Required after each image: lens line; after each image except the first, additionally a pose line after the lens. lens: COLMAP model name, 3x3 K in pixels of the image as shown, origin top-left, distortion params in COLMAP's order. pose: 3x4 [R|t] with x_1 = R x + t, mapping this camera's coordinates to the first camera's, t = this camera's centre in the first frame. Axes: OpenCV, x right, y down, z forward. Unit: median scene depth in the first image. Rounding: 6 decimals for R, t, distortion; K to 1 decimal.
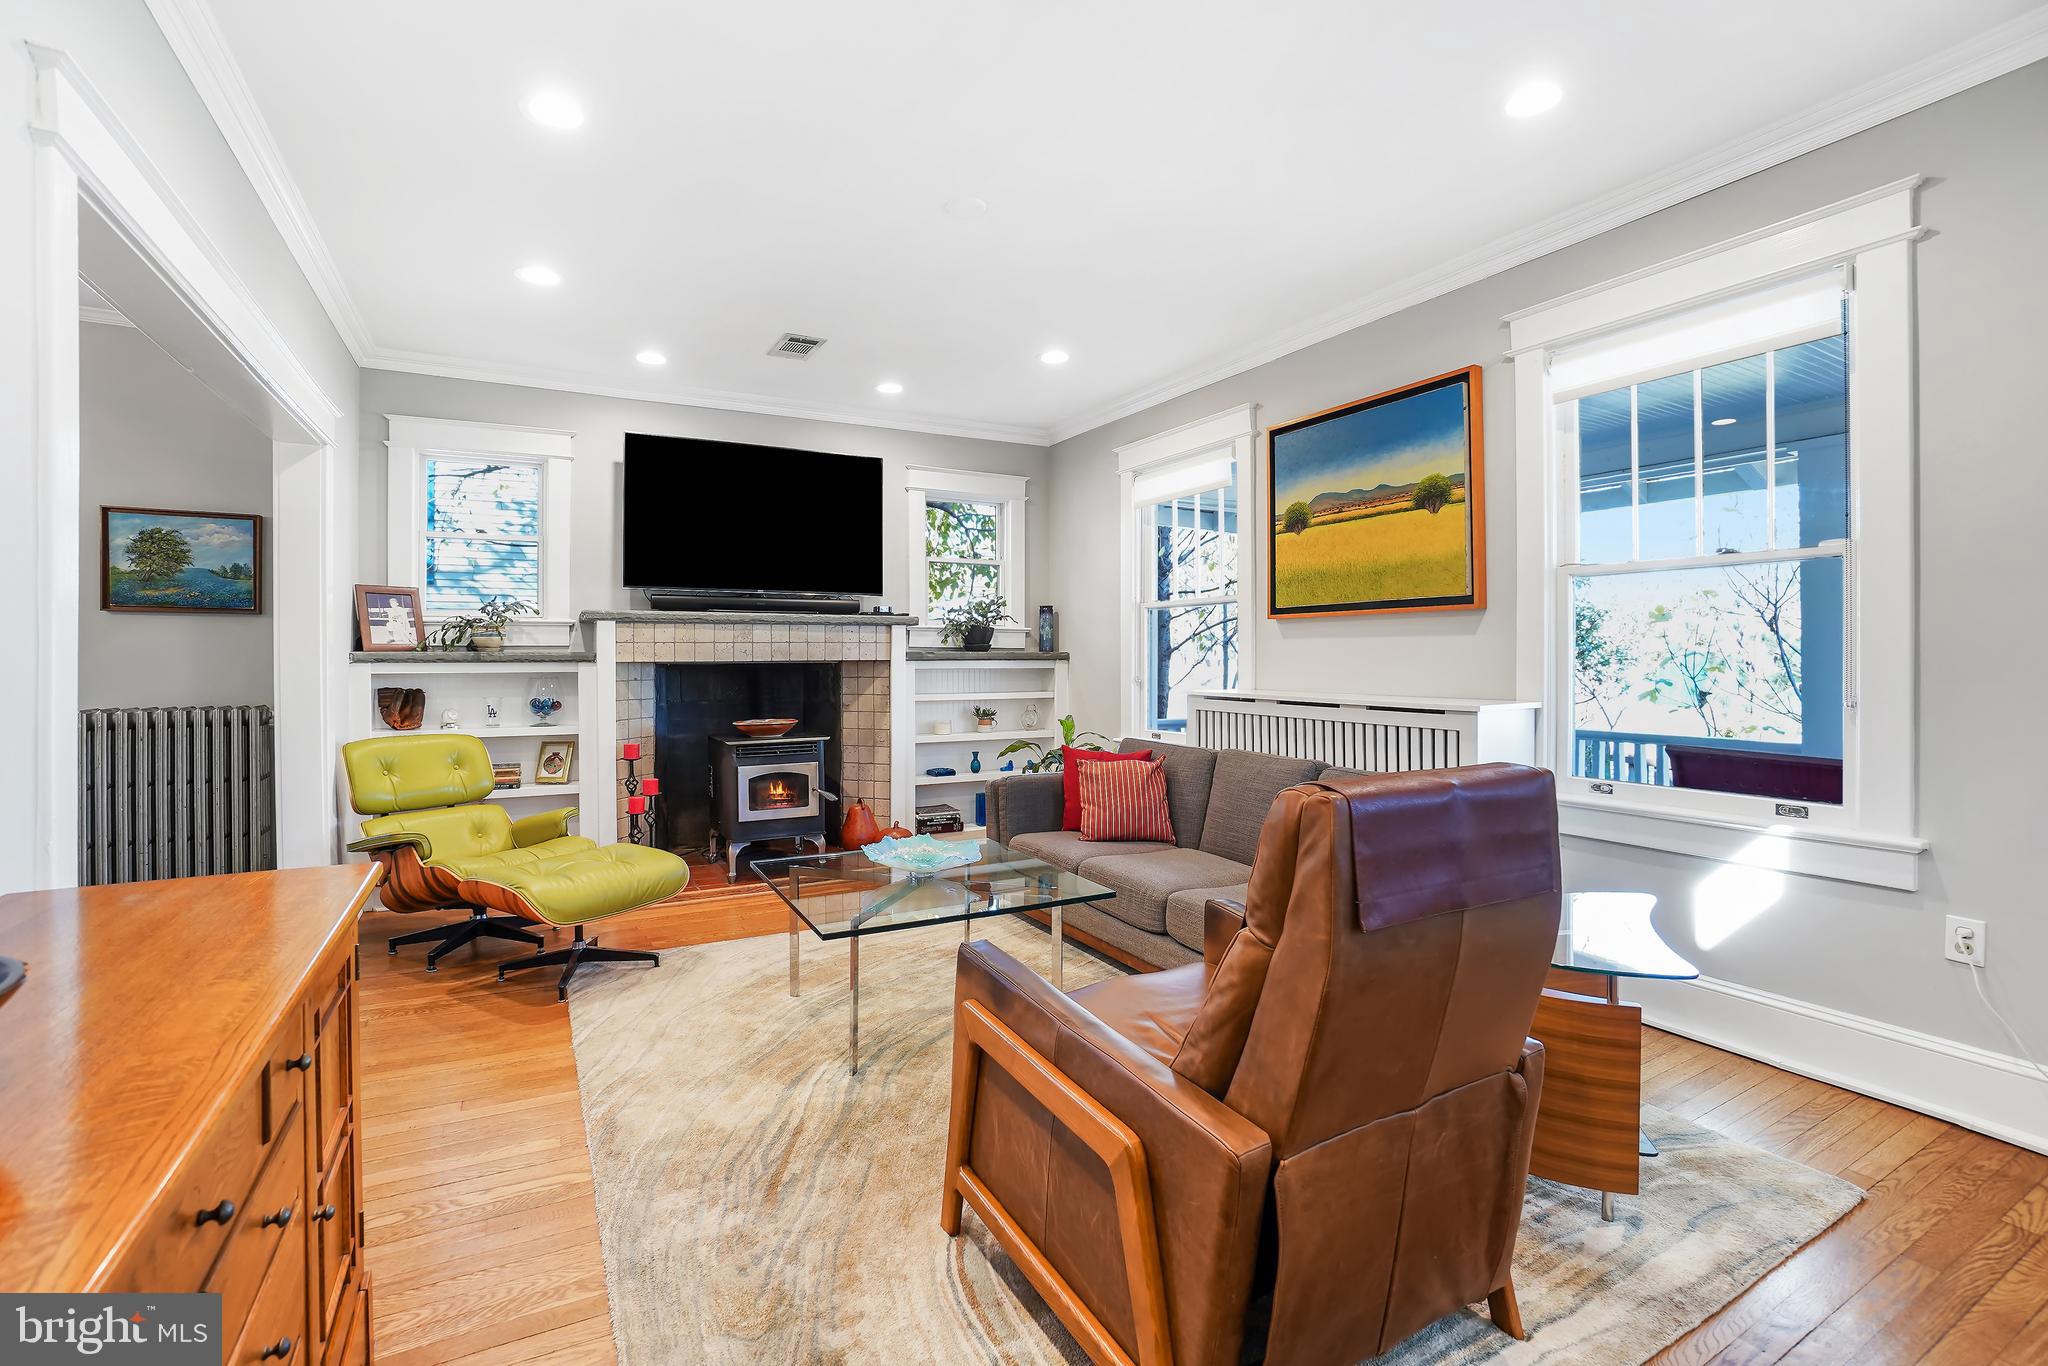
lens RADIAL K [[911.3, 0, 1020.2], [0, 911.3, 684.9], [0, 0, 1]] dist [-0.040916, 0.010300]
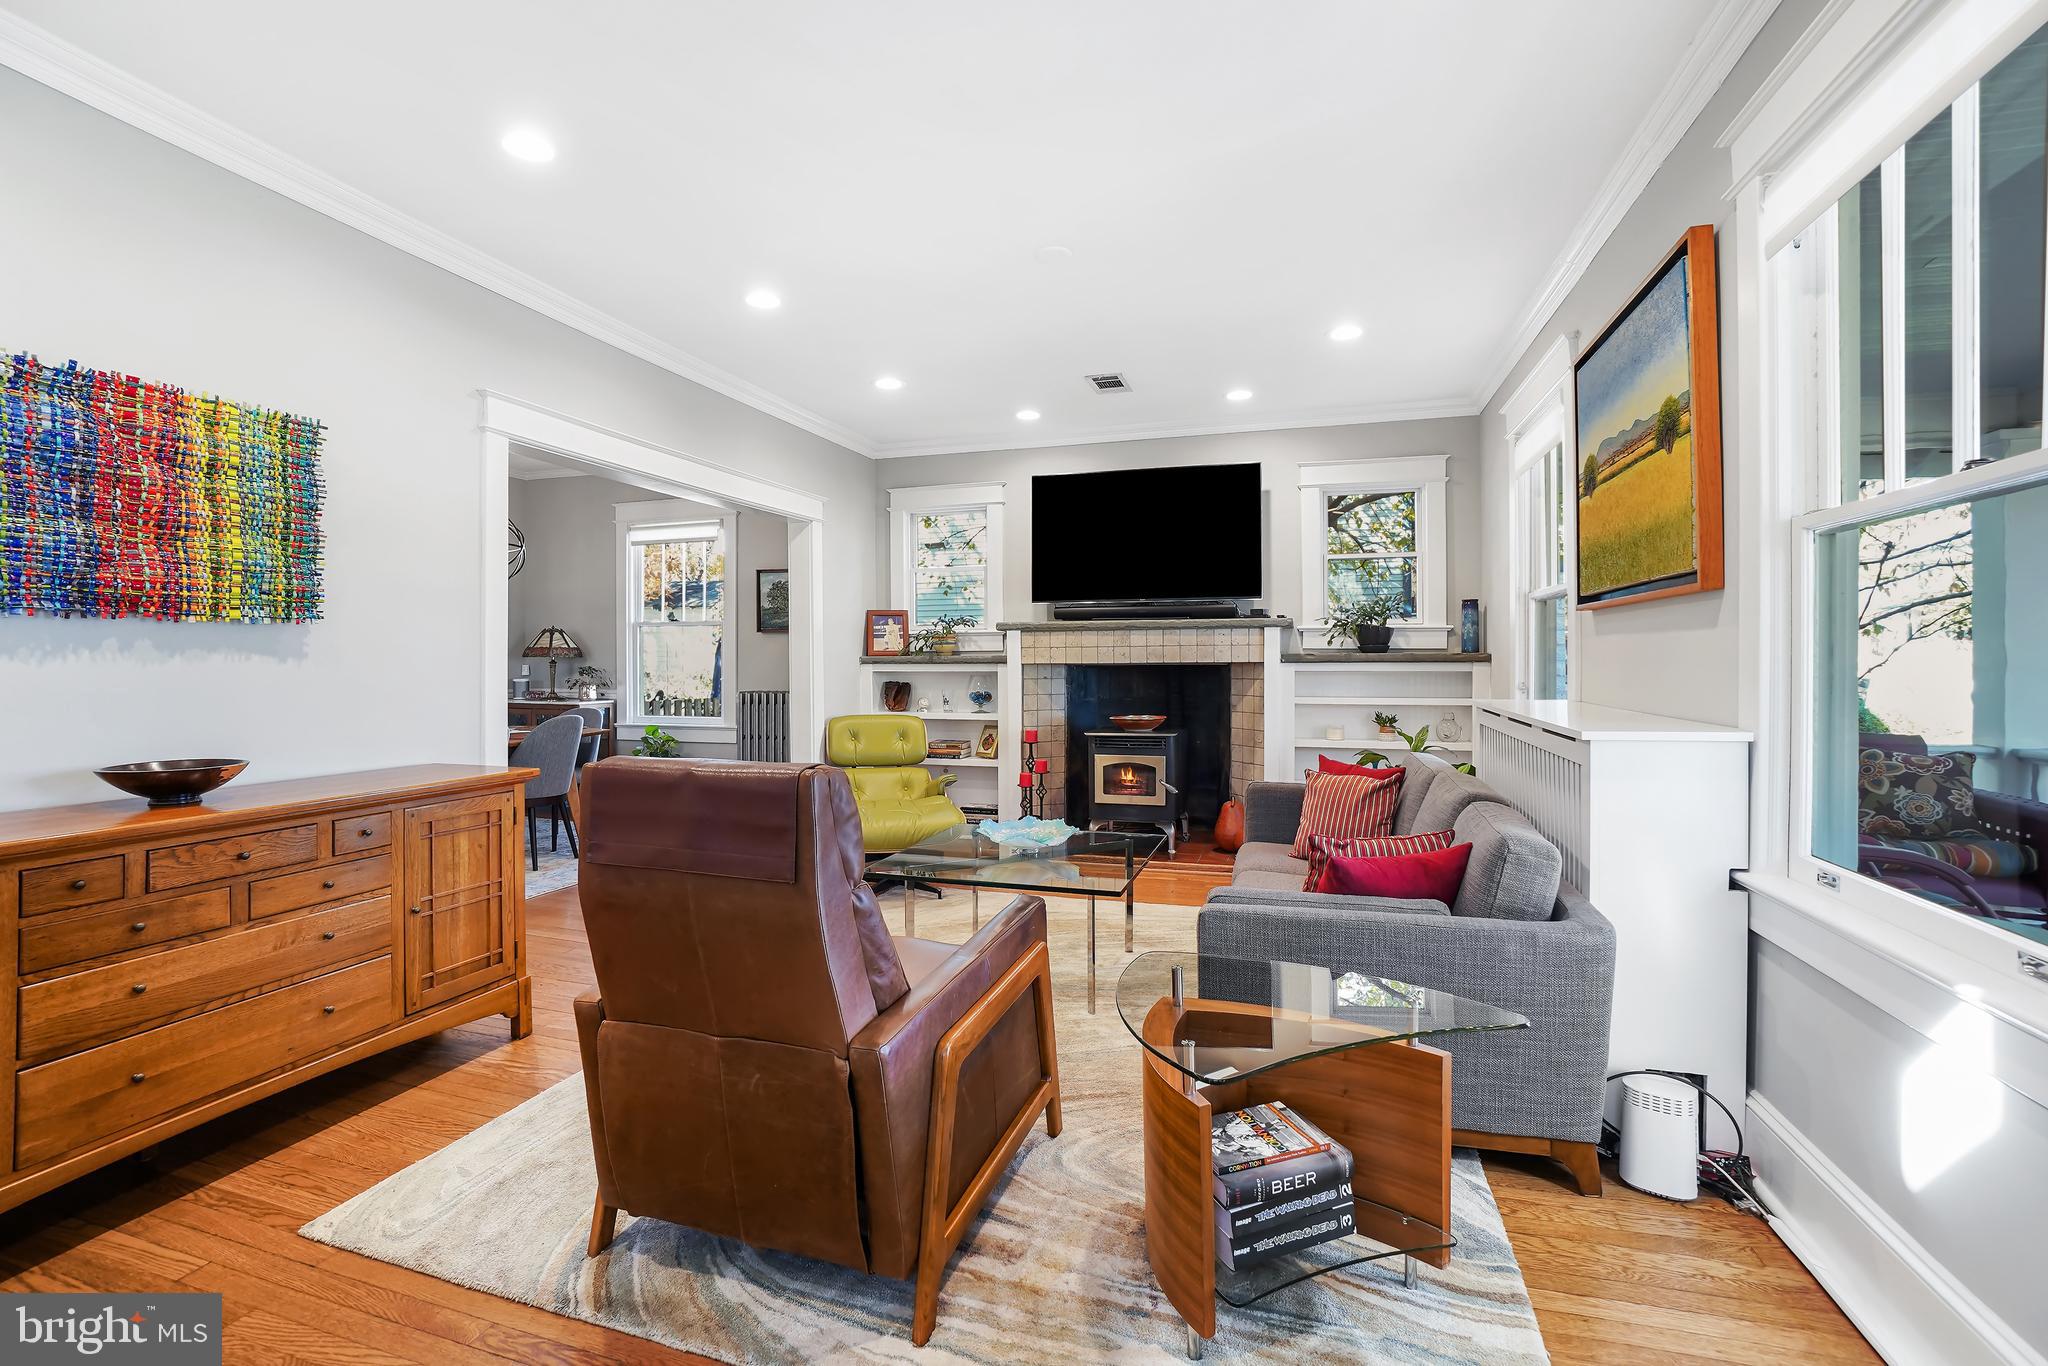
lens RADIAL K [[911.3, 0, 1024.8], [0, 911.3, 683.6], [0, 0, 1]] dist [-0.040916, 0.010300]
pose [[0.702369, 0.018103, -0.711583, 0.433712], [-0.017844, 0.999810, 0.007823, -0.007304], [0.711589, 0.007203, 0.702559, 0.121976]]
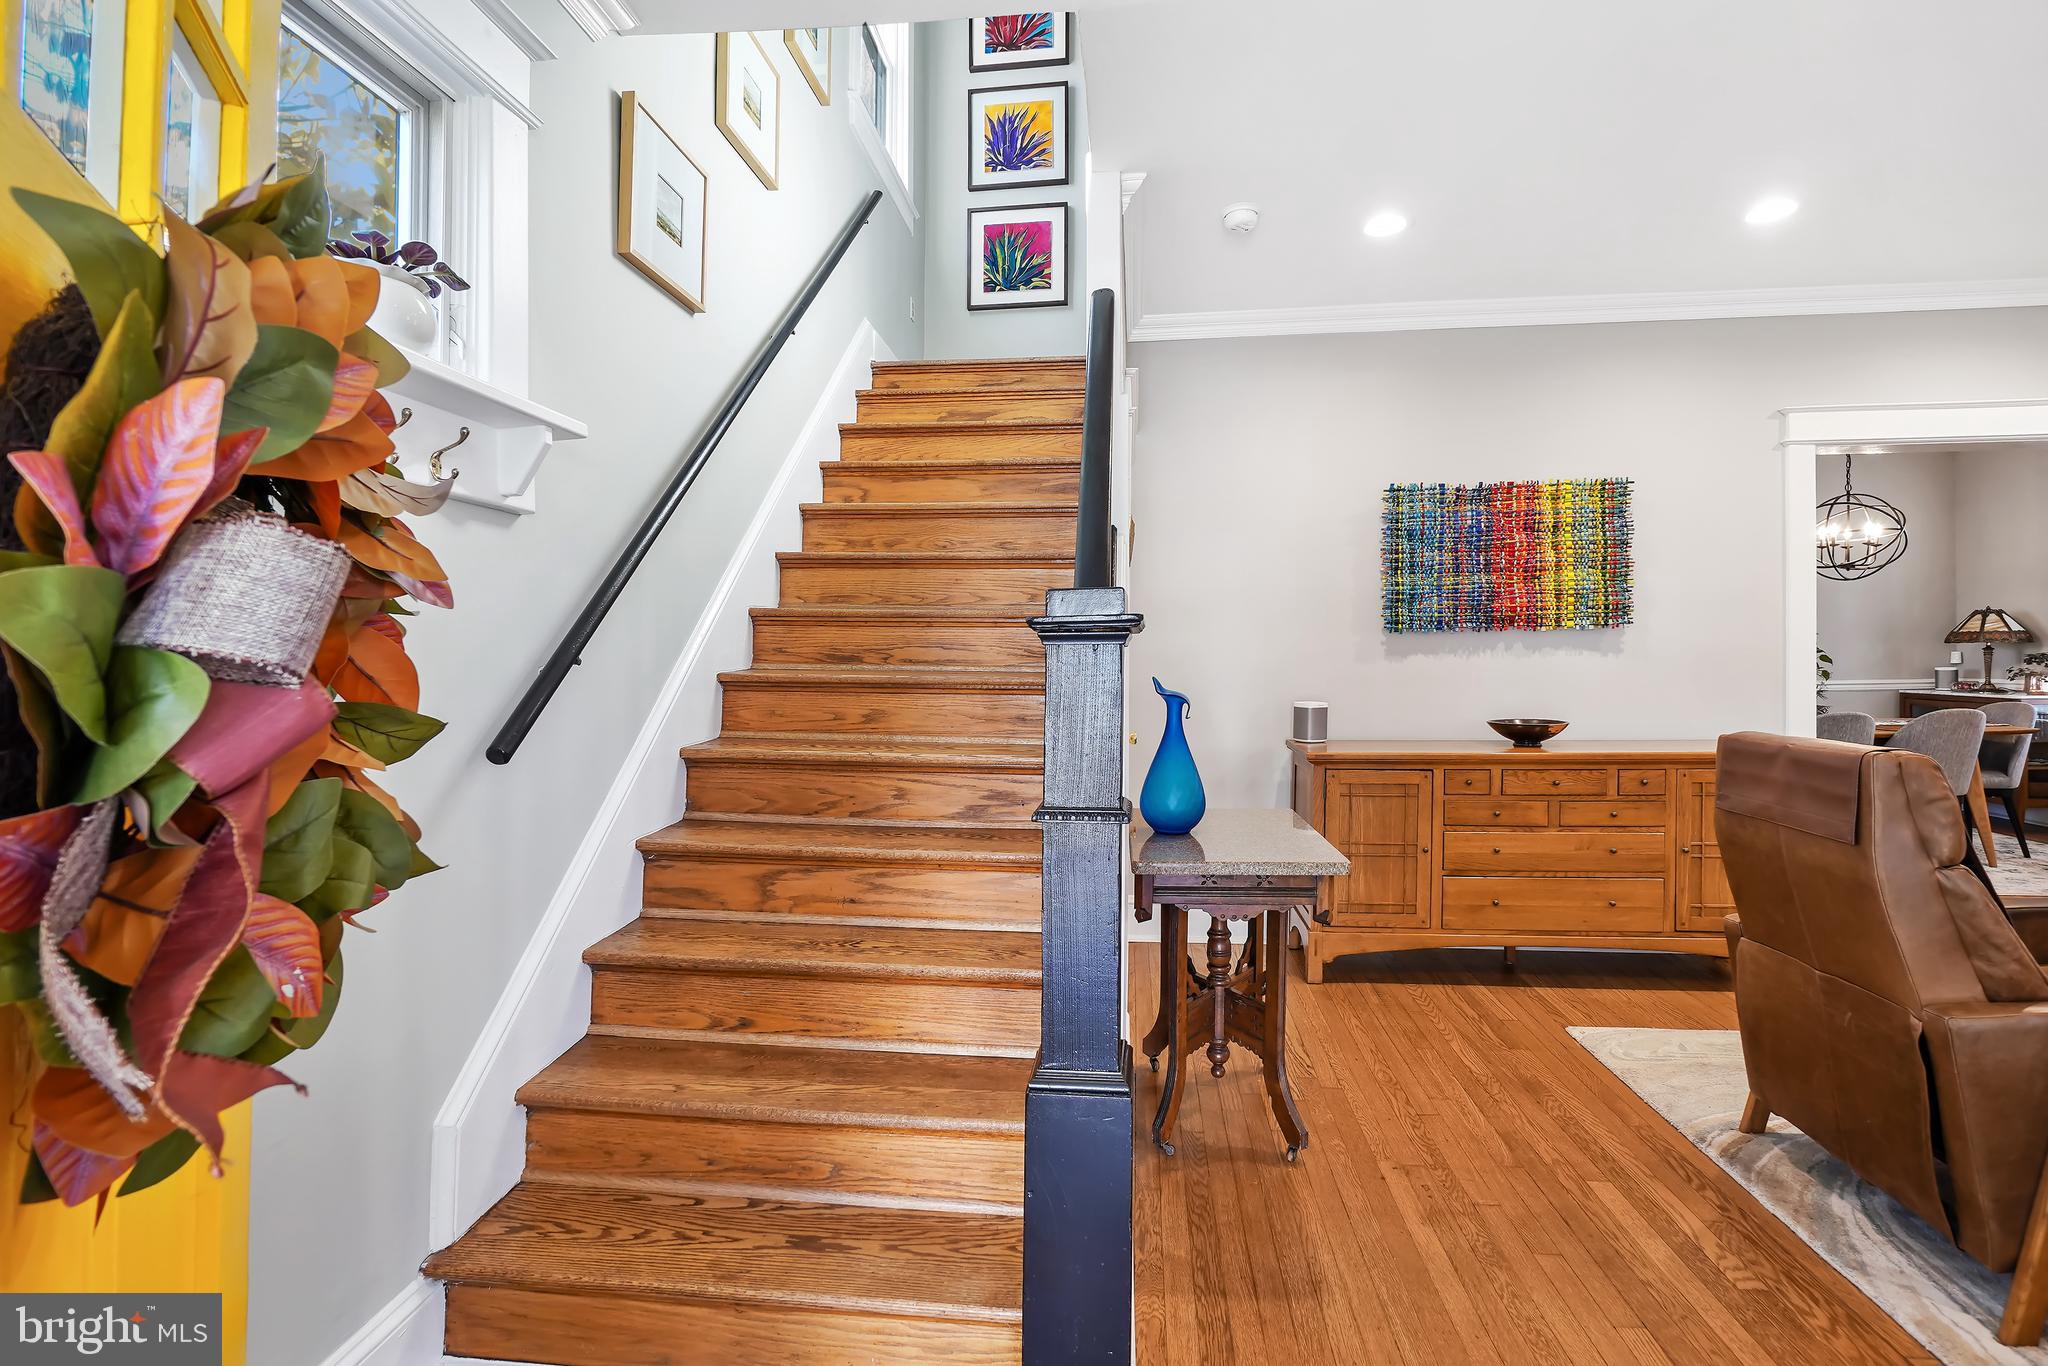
lens RADIAL K [[911.3, 0, 1030.7], [0, 911.3, 661.7], [0, 0, 1]] dist [-0.040916, 0.010300]
pose [[-0.565843, 0.011049, -0.824439, 0.613712], [-0.004825, 0.999849, 0.016711, -0.012681], [0.824499, 0.013434, -0.565704, 0.199849]]
